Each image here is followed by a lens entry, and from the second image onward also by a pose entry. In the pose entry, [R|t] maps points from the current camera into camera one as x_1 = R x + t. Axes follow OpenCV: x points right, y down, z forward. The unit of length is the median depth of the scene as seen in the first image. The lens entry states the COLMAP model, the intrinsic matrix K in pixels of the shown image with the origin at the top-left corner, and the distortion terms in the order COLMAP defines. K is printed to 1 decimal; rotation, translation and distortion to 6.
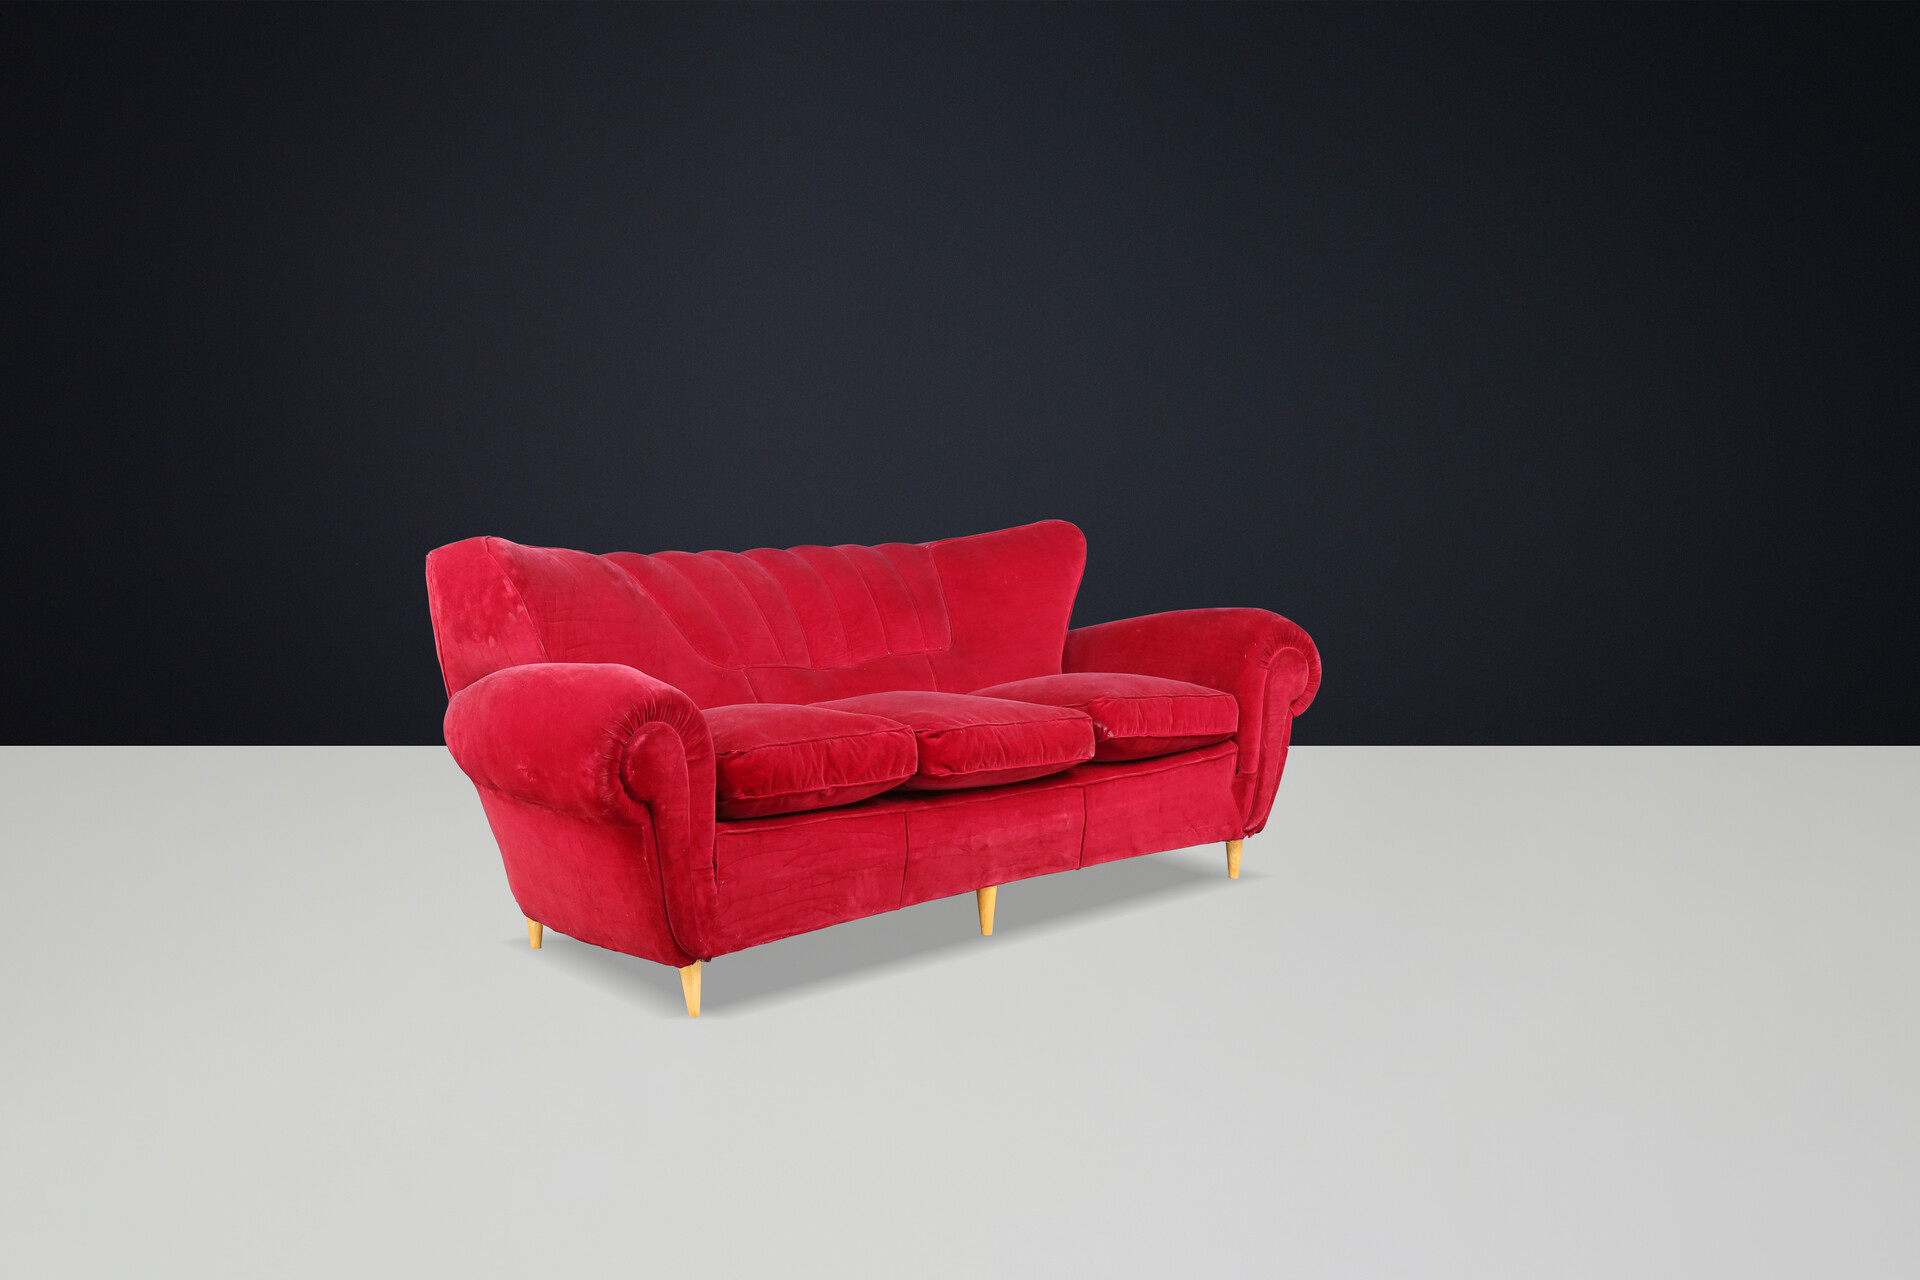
lens RADIAL K [[1997.1, 0, 948.2], [0, 1997.1, 632.6], [0, 0, 1]] dist [0.006835, 0.000000]
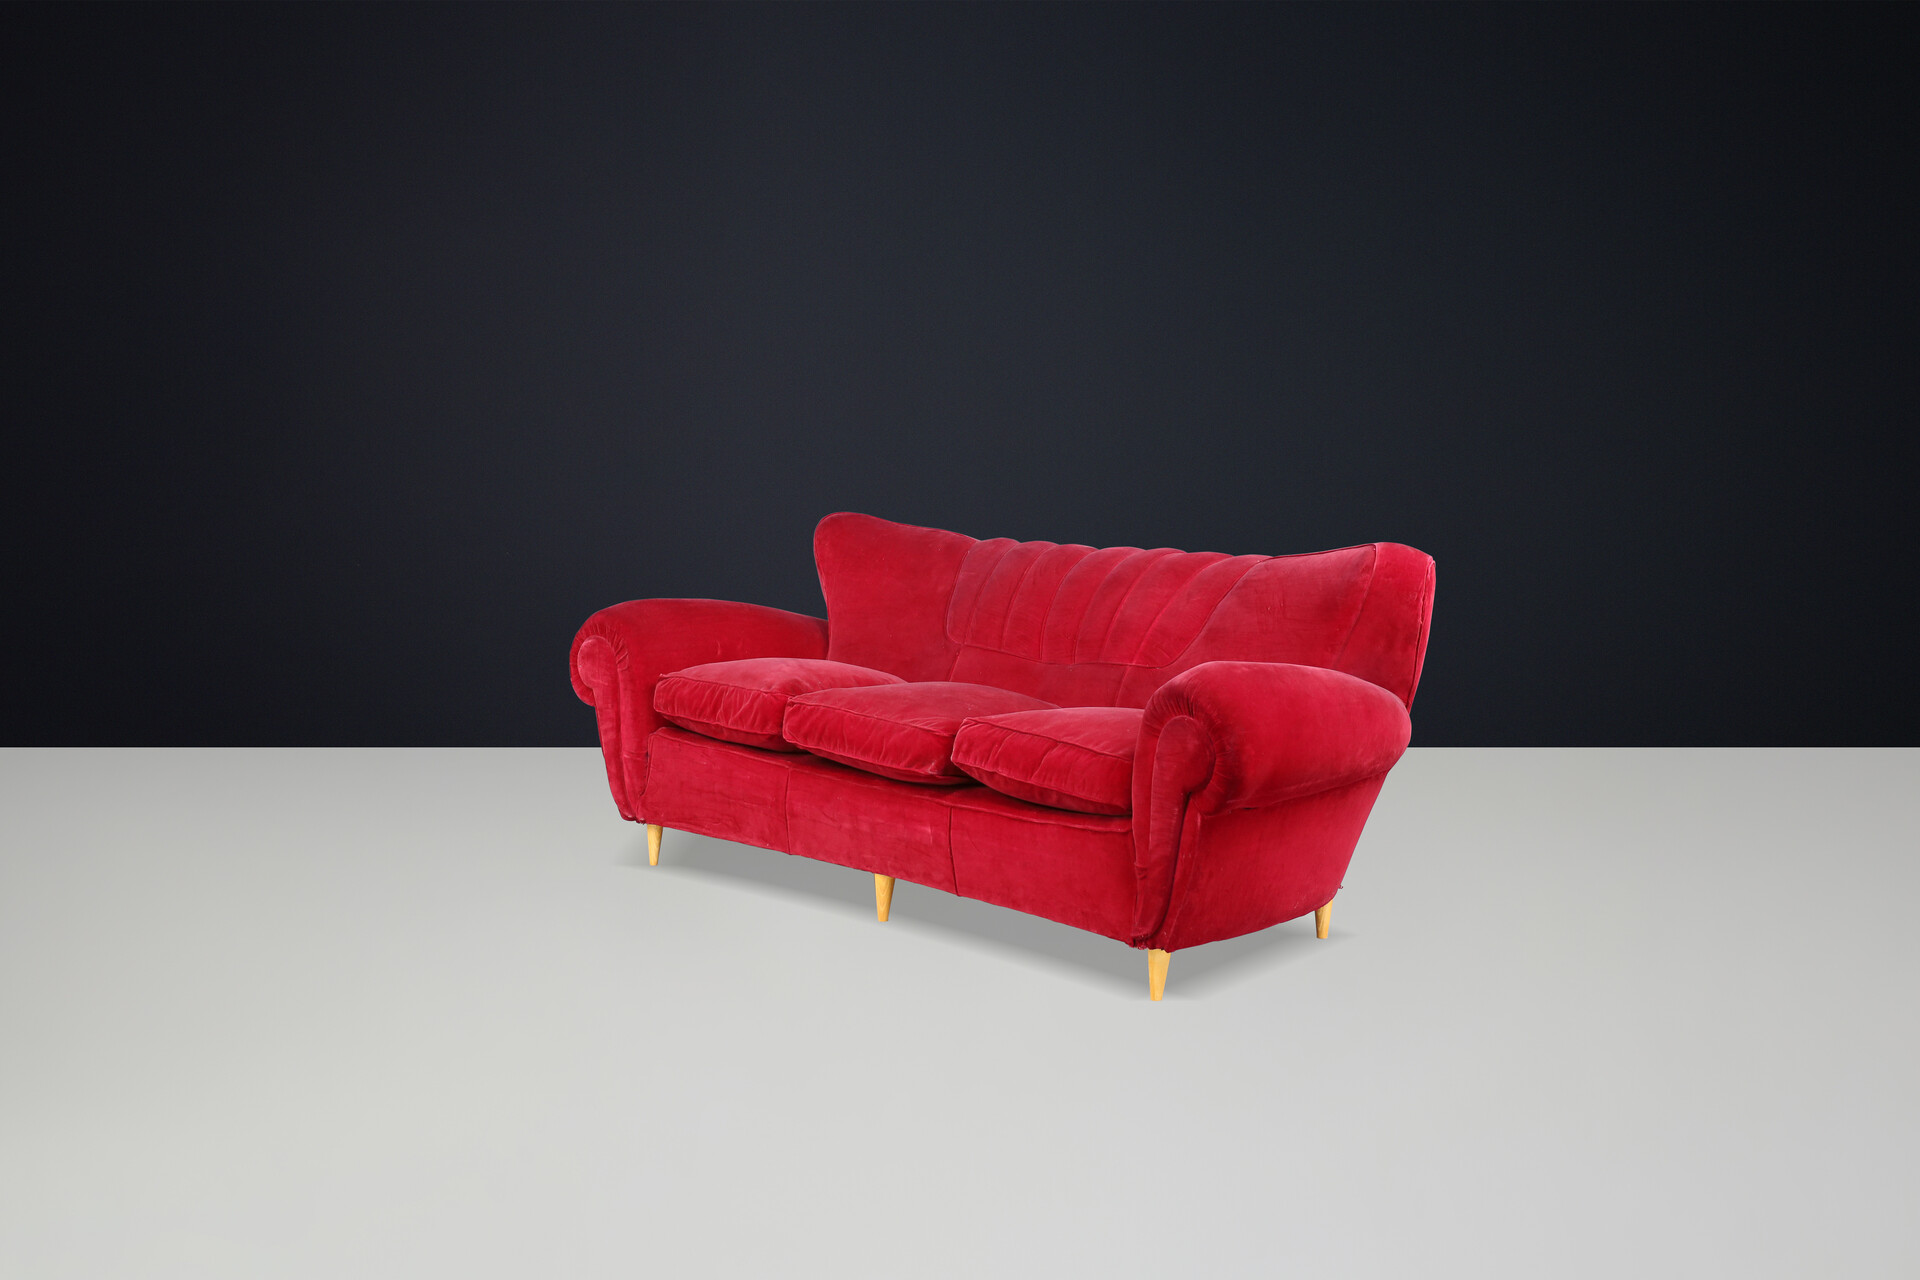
lens RADIAL K [[1997.1, 0, 954.6], [0, 1997.1, 637.5], [0, 0, 1]] dist [0.006835, 0.000000]
pose [[-0.031070, 0.095954, -0.994901, 1.013239], [-0.099706, 0.990119, 0.098607, -0.096498], [0.994532, 0.102261, -0.021196, 1.032582]]
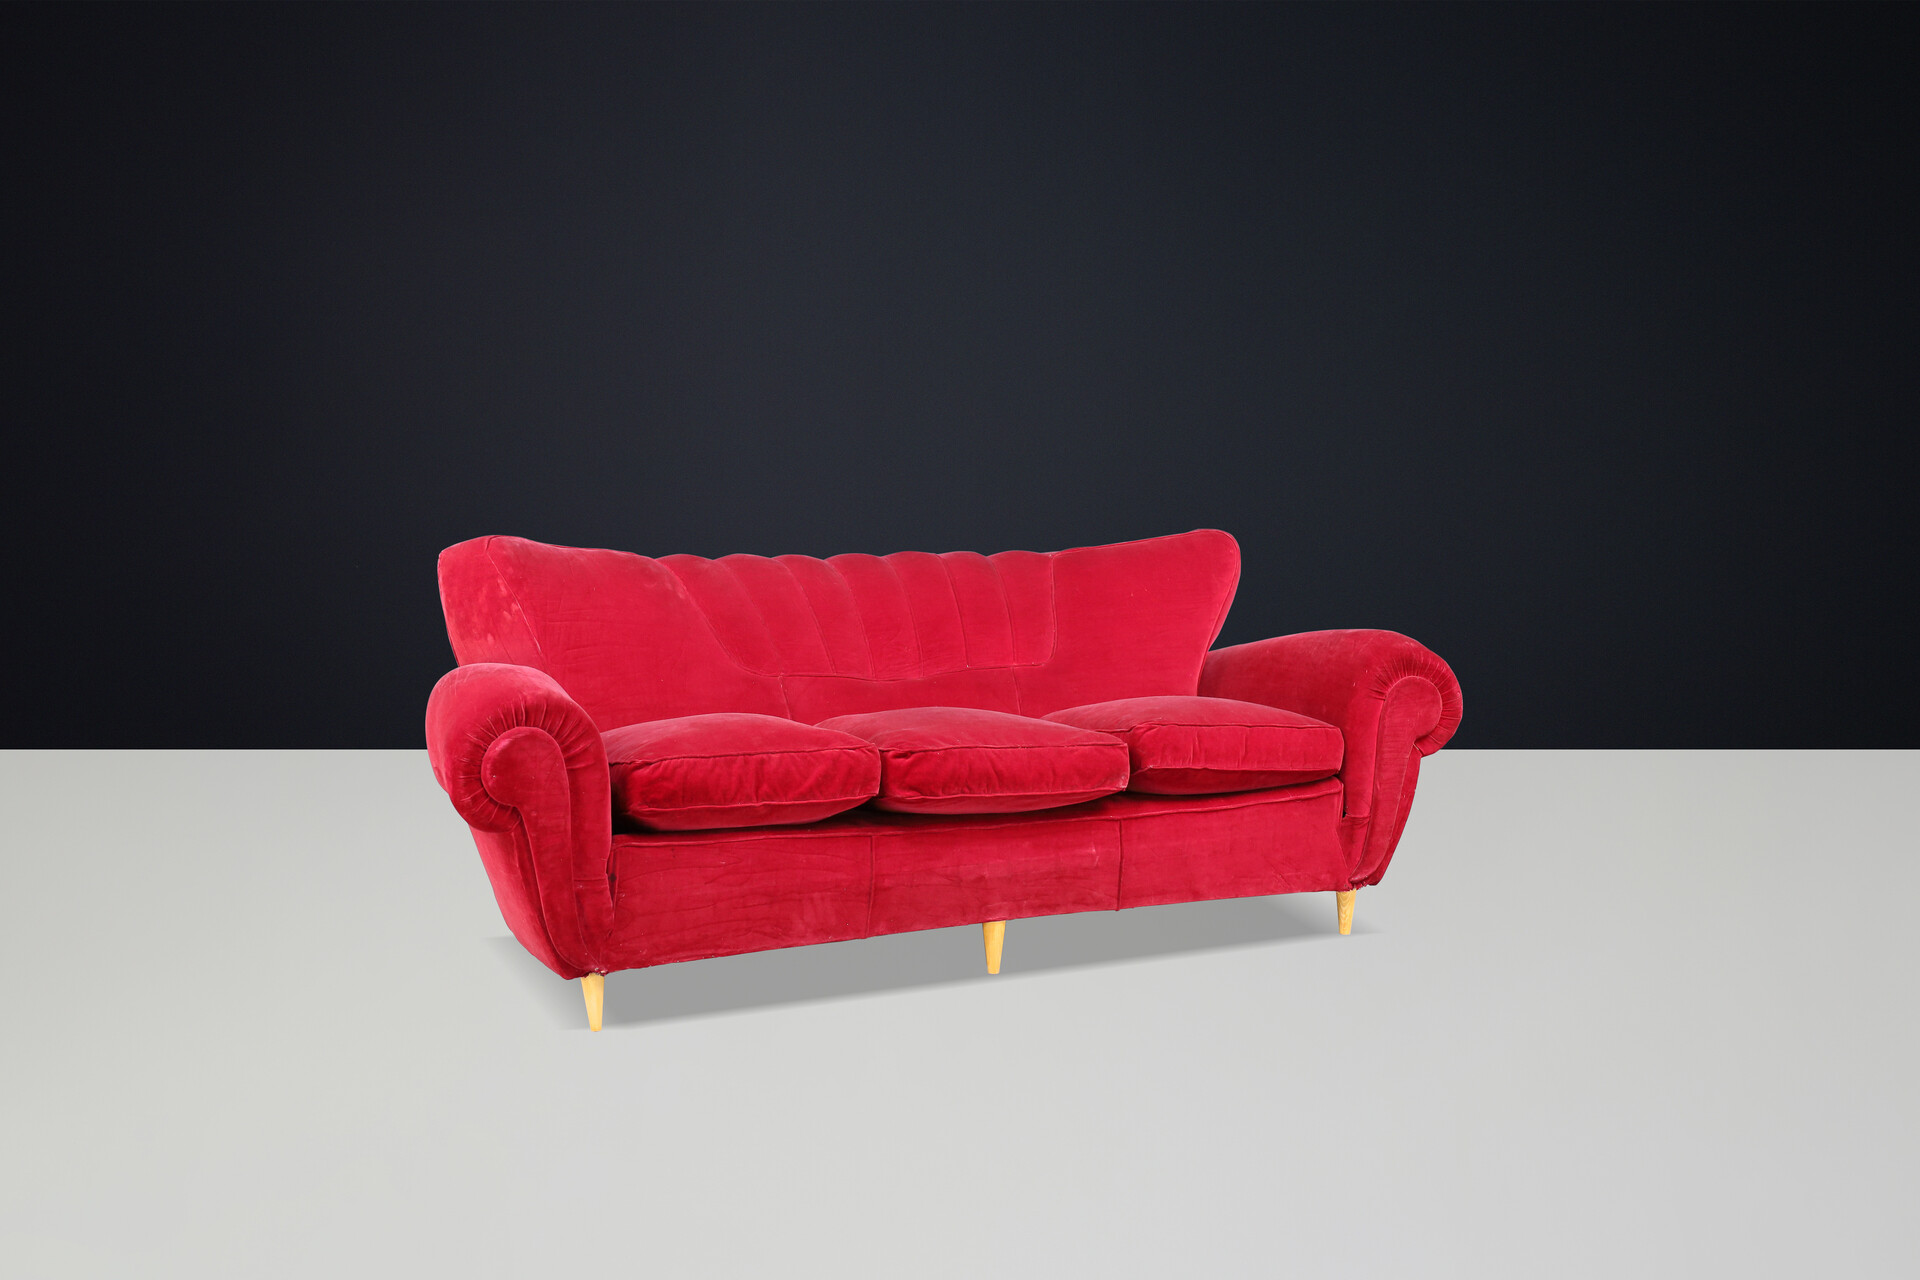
lens RADIAL K [[1997.1, 0, 966.2], [0, 1997.1, 648.0], [0, 0, 1]] dist [0.006835, 0.000000]
pose [[0.943719, 0.032763, -0.329122, 0.304494], [-0.031620, 0.999461, 0.008828, -0.007451], [0.329234, 0.002076, 0.944246, 0.117831]]
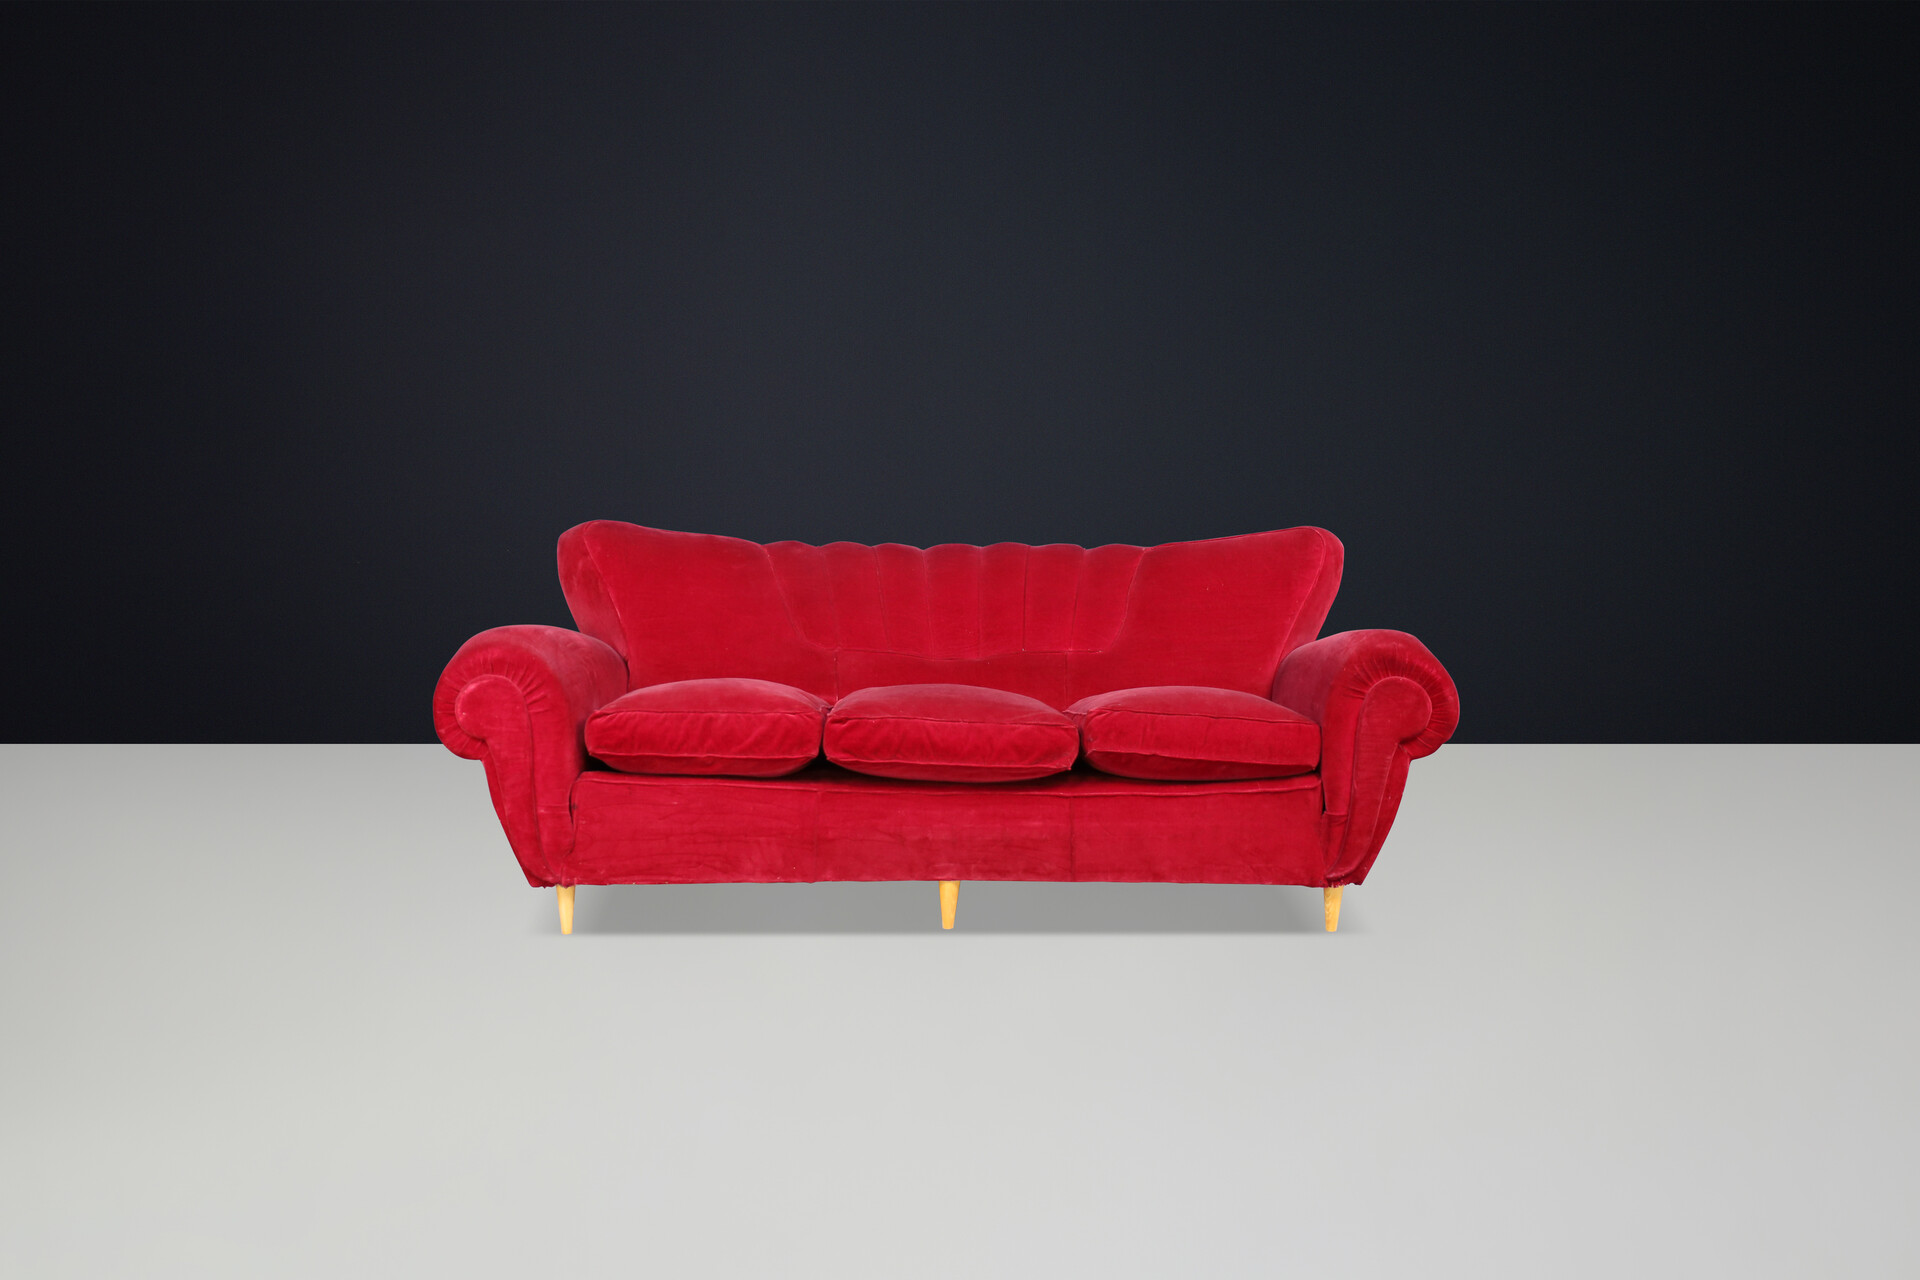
lens RADIAL K [[1997.1, 0, 957.9], [0, 1997.1, 642.5], [0, 0, 1]] dist [0.006835, 0.000000]
pose [[0.713041, 0.066445, -0.697966, 0.712246], [-0.066282, 0.997429, 0.027240, -0.020895], [0.697982, 0.026840, 0.715612, 0.272349]]
